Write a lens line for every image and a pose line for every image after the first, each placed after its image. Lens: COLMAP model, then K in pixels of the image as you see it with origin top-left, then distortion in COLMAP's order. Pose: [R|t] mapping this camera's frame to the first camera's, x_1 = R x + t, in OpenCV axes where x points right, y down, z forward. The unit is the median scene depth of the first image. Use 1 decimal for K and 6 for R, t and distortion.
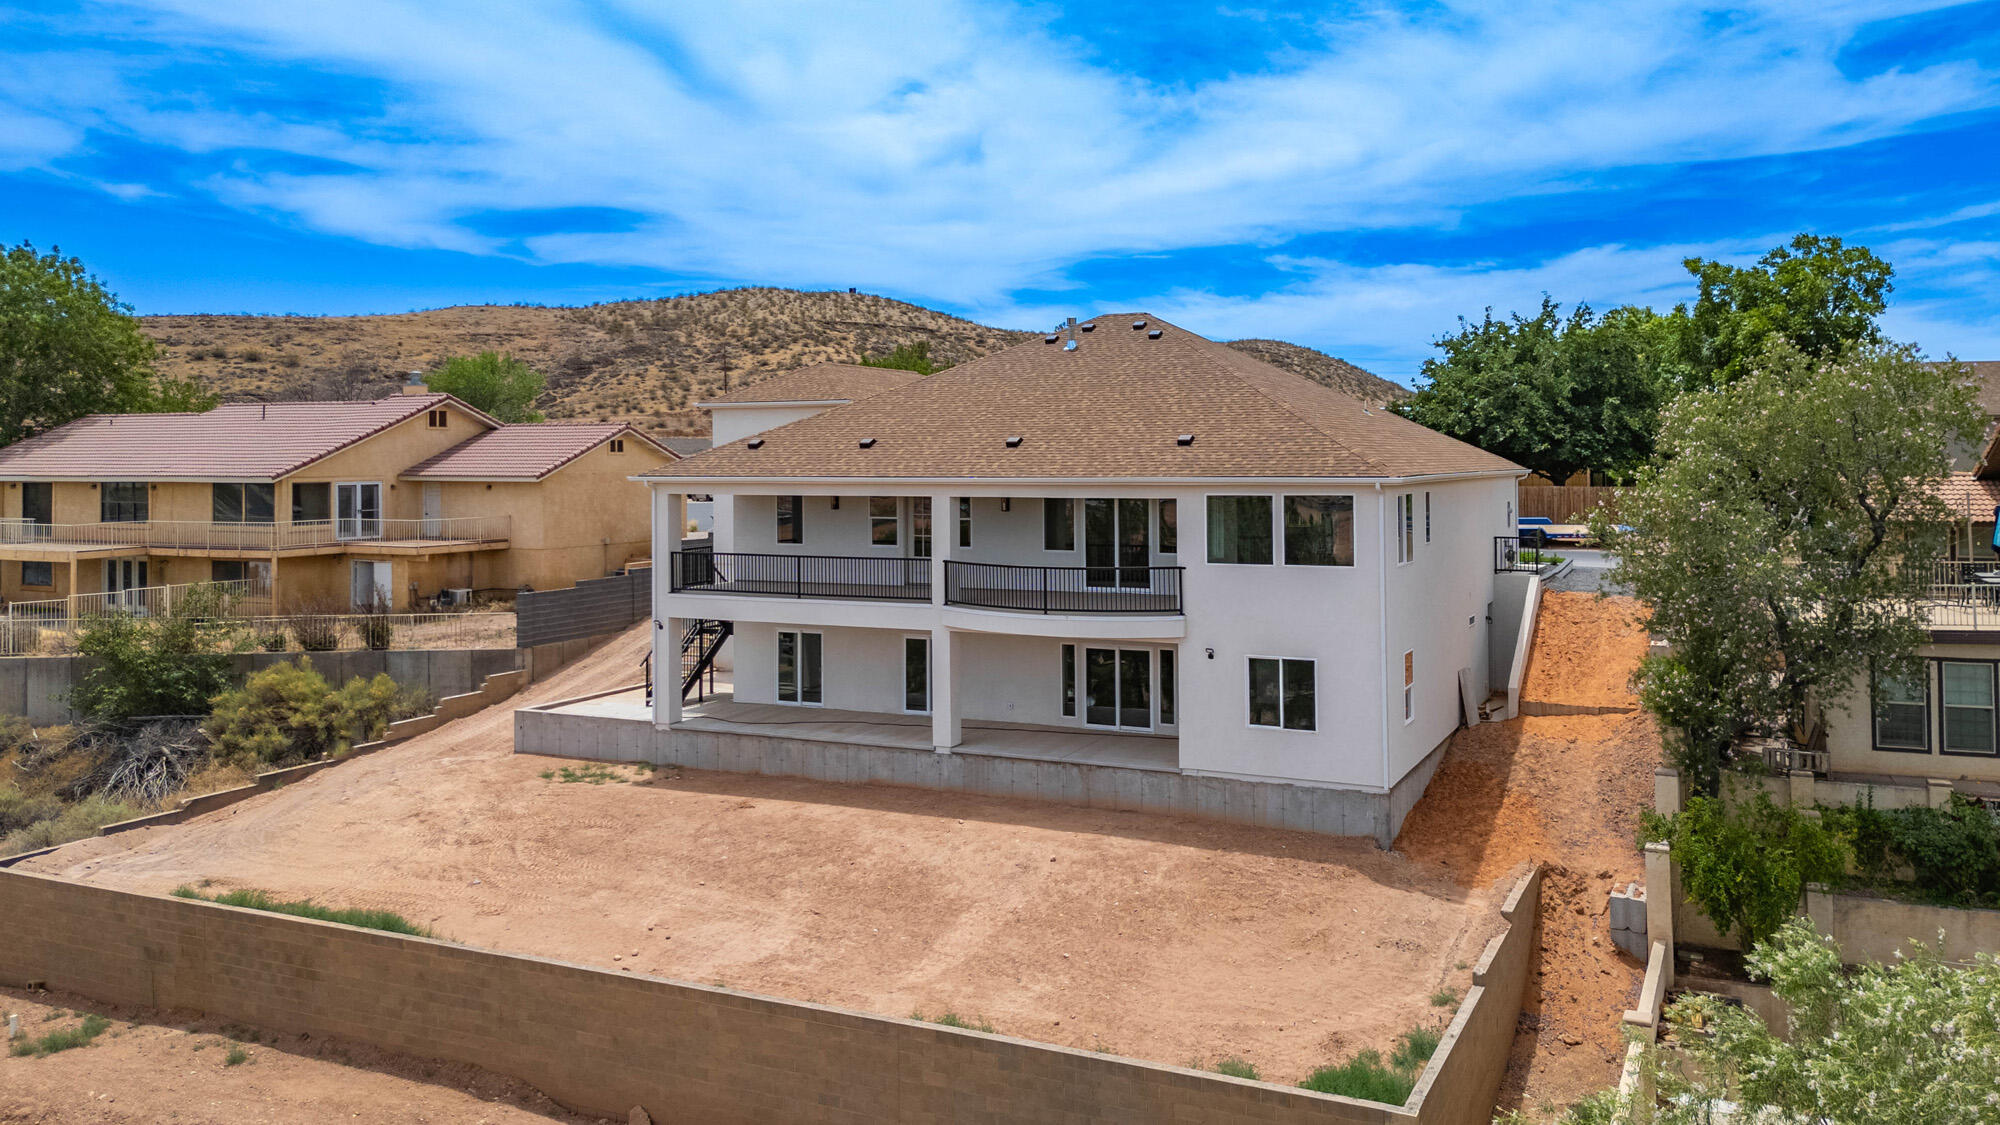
lens RADIAL K [[1425.1, 0, 1089.9], [0, 1425.1, 464.1], [0, 0, 1]] dist [0.065686, -0.058524]
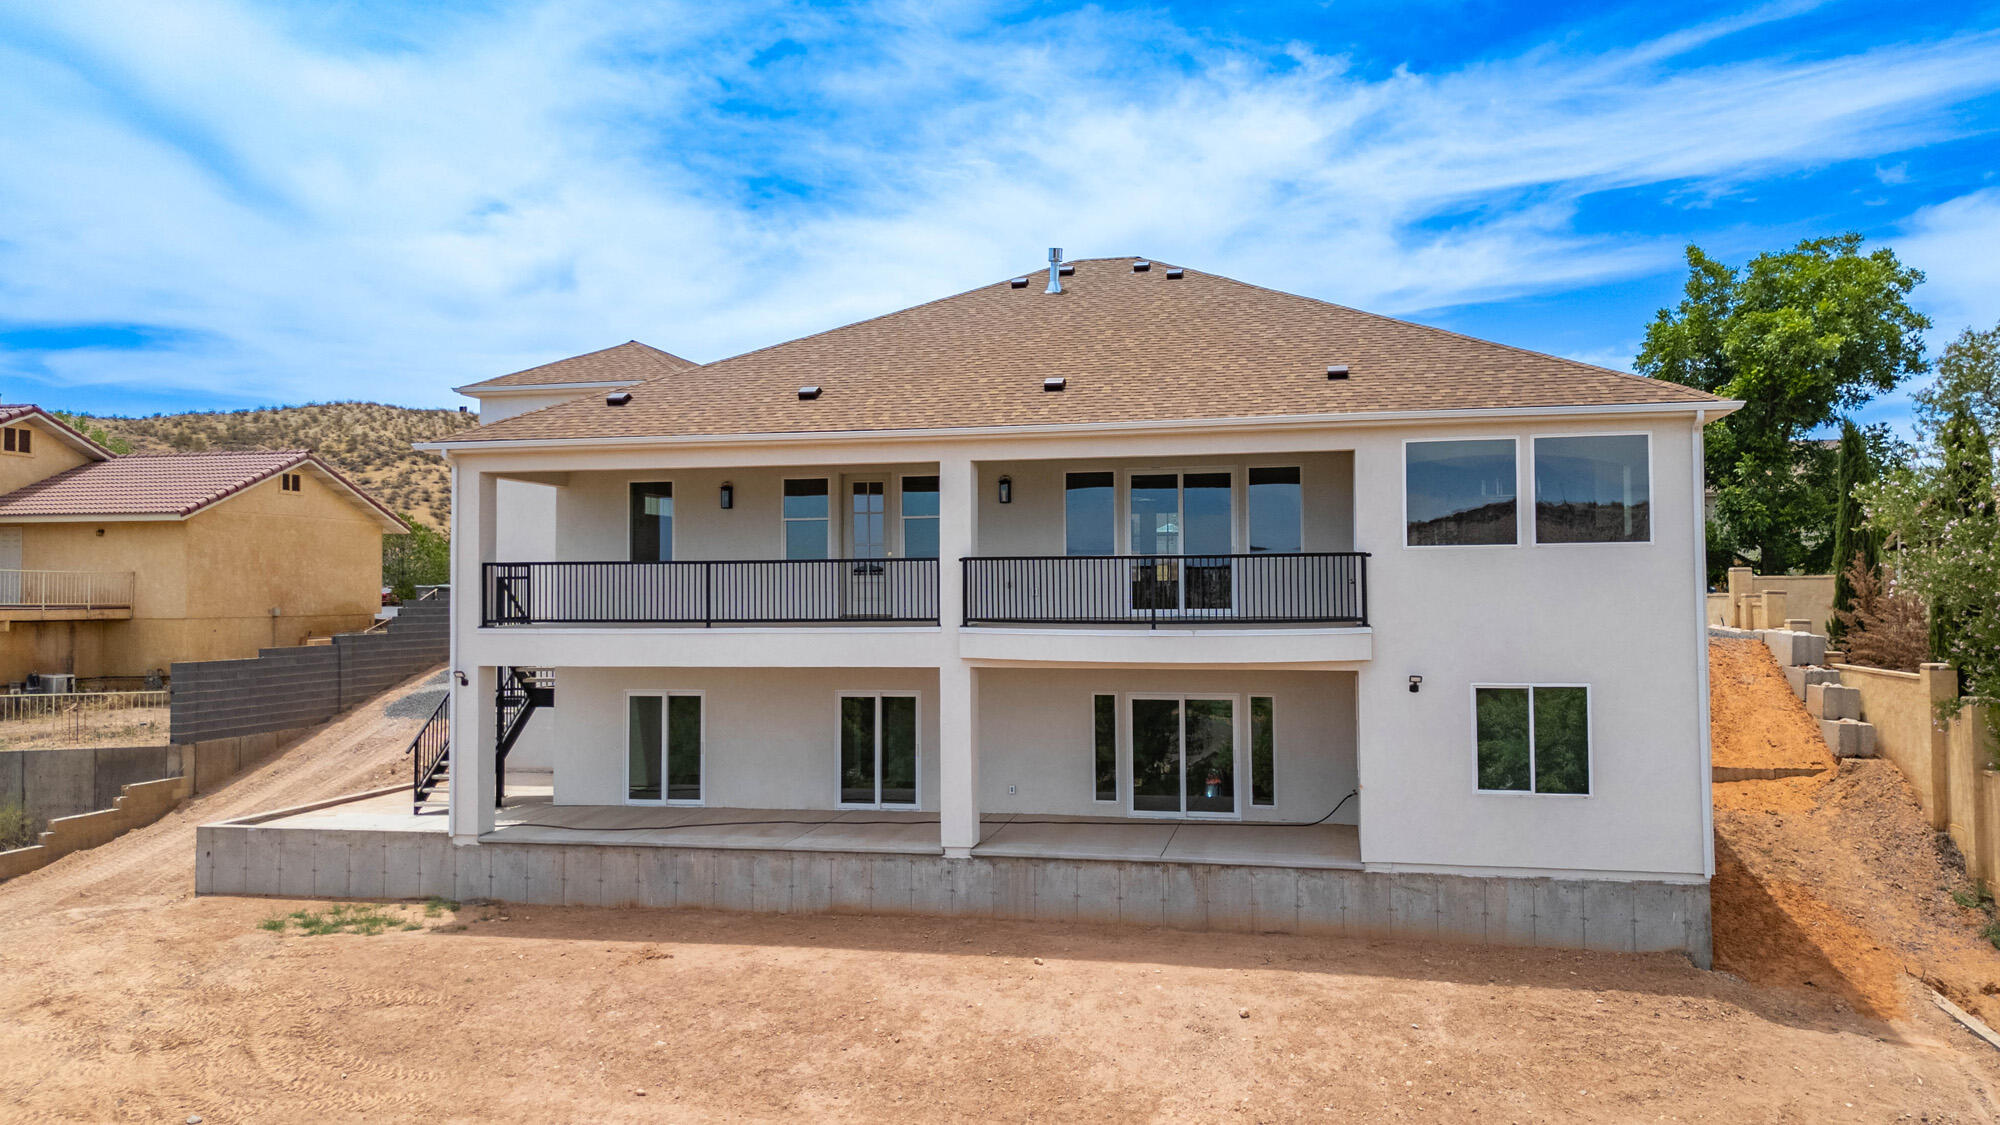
lens RADIAL K [[1427.9, 0, 1000.0], [0, 1427.9, 562.5], [0, 0, 1]] dist [0.049314, -0.027898]
pose [[0.979405, 0.002569, 0.201889, -0.186266], [0.003347, 0.999575, -0.028956, 0.075987], [-0.201878, 0.029035, 0.978980, 0.311946]]
